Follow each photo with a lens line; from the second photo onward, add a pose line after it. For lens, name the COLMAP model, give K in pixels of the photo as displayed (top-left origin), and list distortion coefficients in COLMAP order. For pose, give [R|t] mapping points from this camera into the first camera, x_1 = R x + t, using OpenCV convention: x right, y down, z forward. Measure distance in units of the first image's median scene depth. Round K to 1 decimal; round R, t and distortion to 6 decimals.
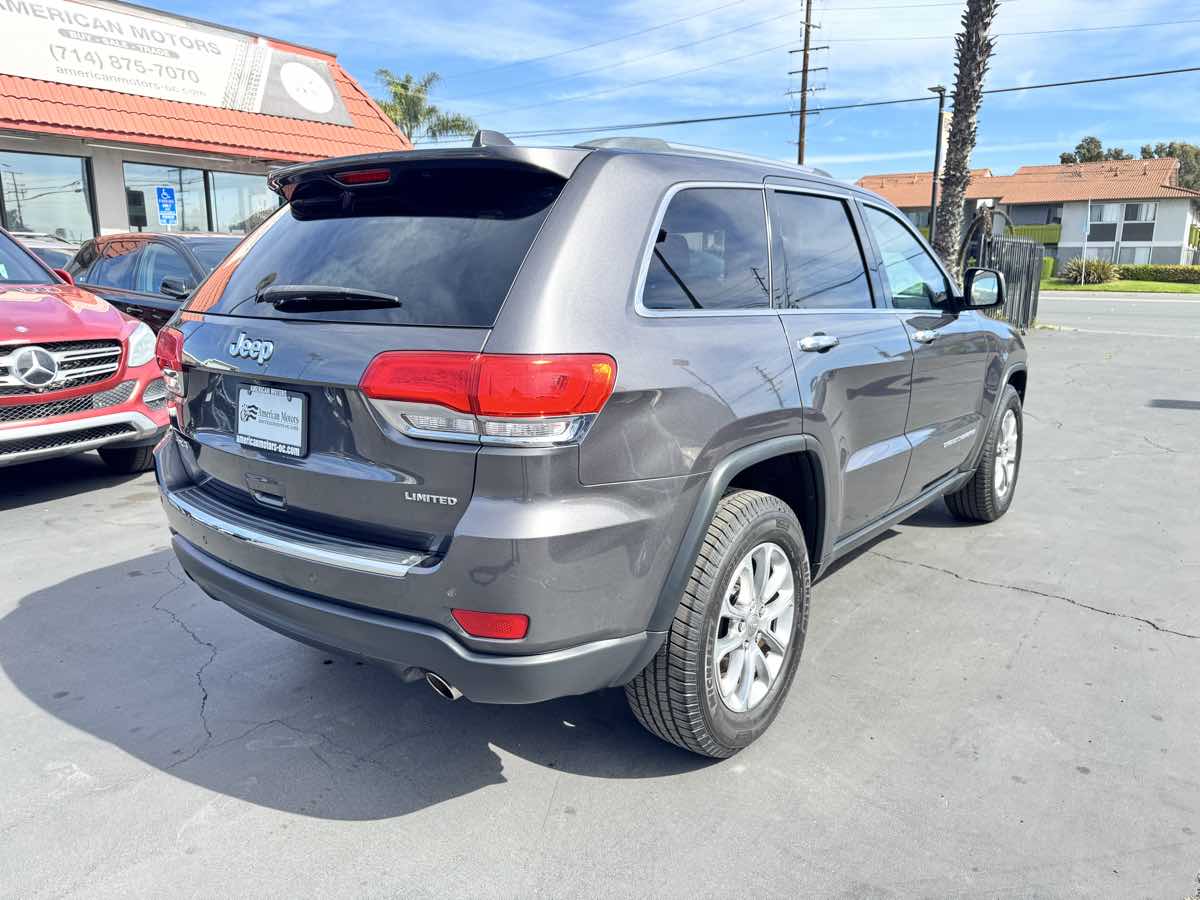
lens RADIAL K [[873.1, 0, 600.0], [0, 873.1, 445.8], [0, 0, 1]] dist [0.008457, -0.006514]
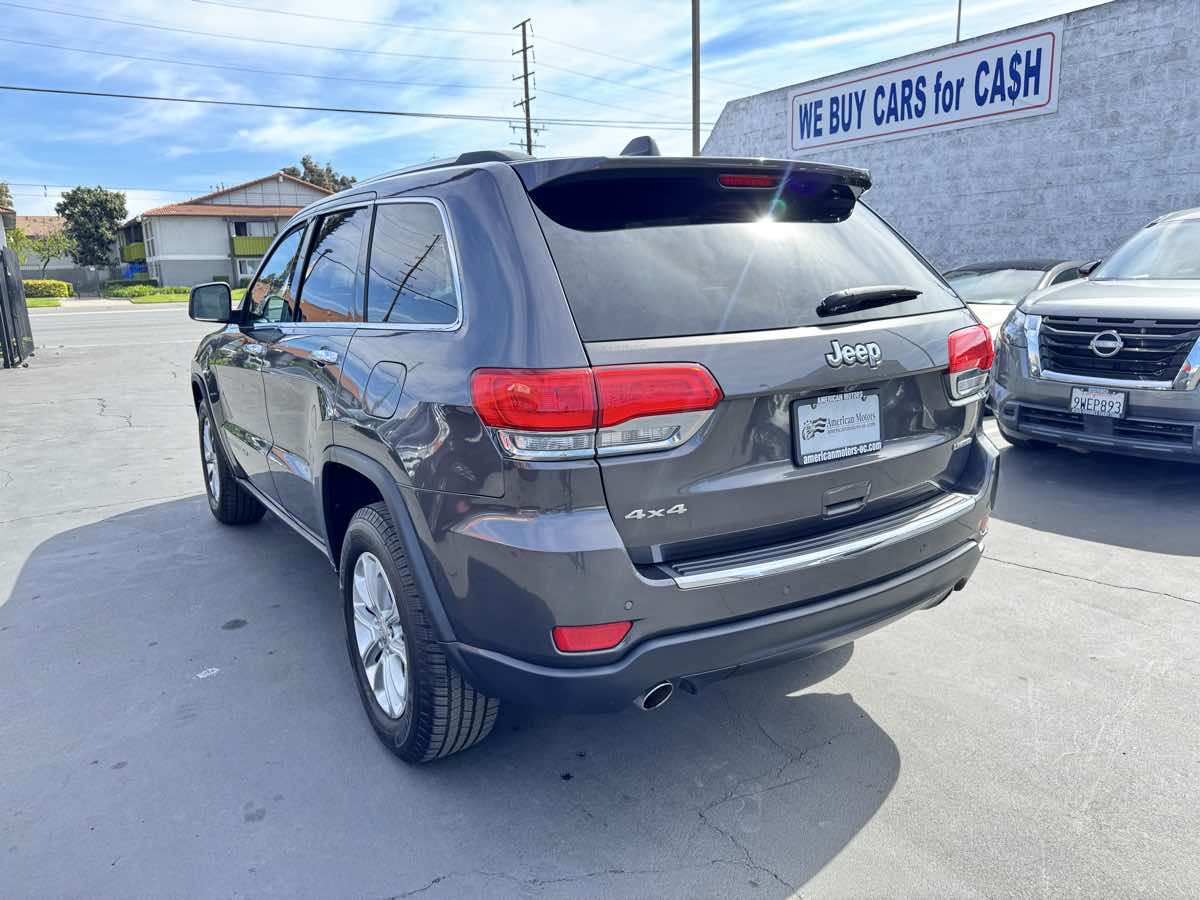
lens RADIAL K [[857.2, 0, 600.0], [0, 857.2, 450.0], [0, 0, 1]] dist [0.024084, 0.003826]
pose [[0.340610, -0.208089, 0.916888, -0.240824], [0.217916, 0.966118, 0.138309, -0.034781], [-0.914602, 0.152695, 0.374415, 0.159020]]
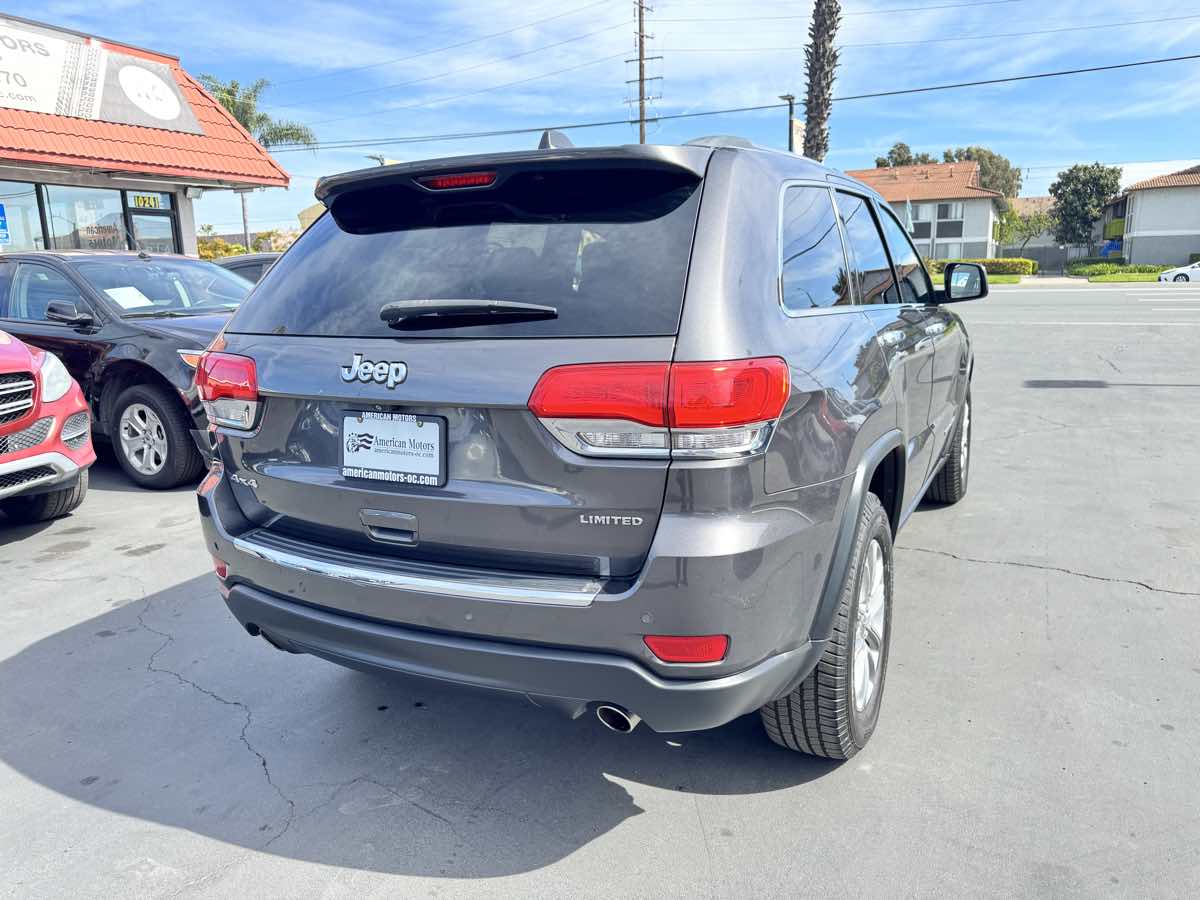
lens RADIAL K [[873.1, 0, 600.0], [0, 873.1, 445.8], [0, 0, 1]] dist [0.008457, -0.006514]
pose [[0.983462, -0.064268, 0.169326, -0.056672], [0.065681, 0.997837, -0.002752, -0.002771], [-0.168783, 0.013828, 0.985556, 0.012251]]
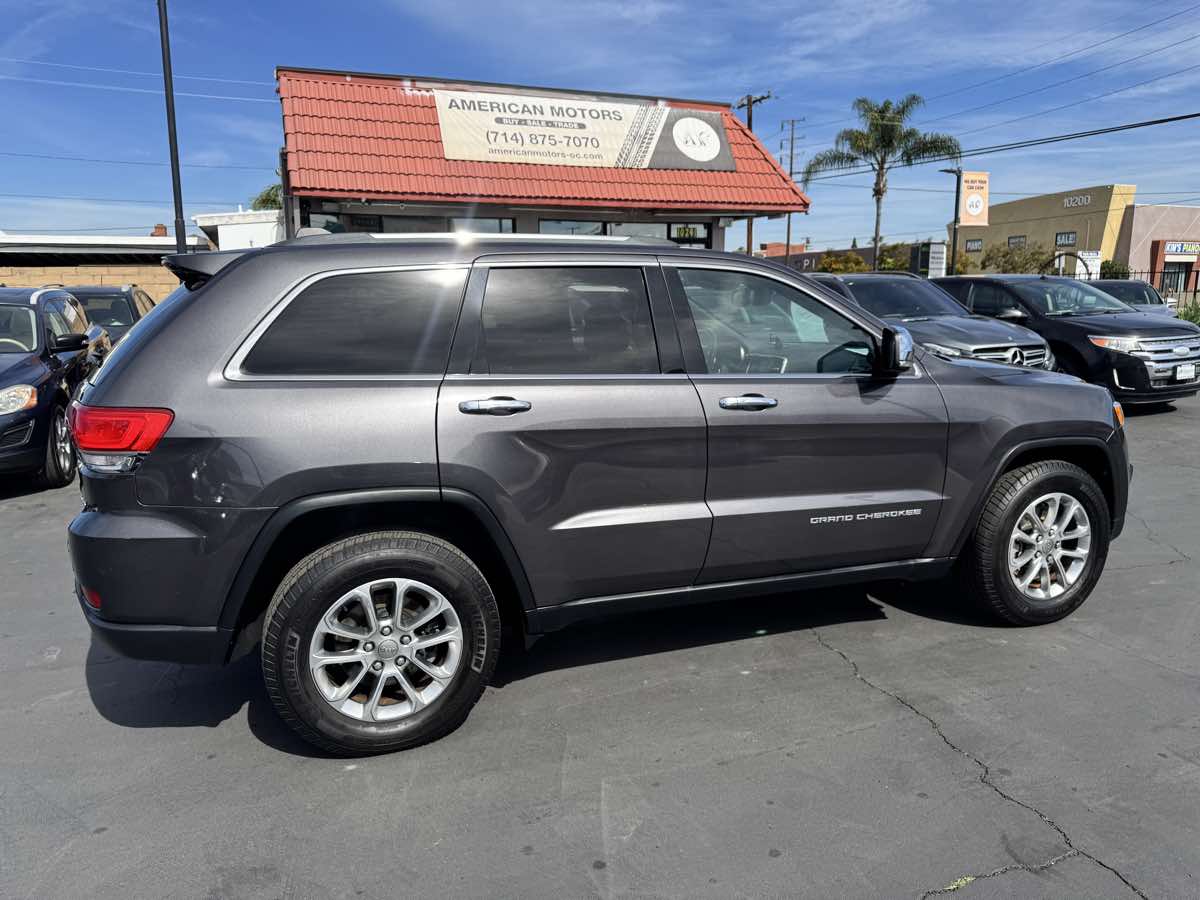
lens RADIAL K [[865.3, 0, 599.4], [0, 865.3, 460.3], [0, 0, 1]] dist [0.036212, -0.037978]
pose [[0.846265, 0.084132, -0.526077, 0.203608], [-0.090773, 0.995784, 0.013228, -0.016818], [0.524972, 0.036559, 0.850334, 0.034320]]
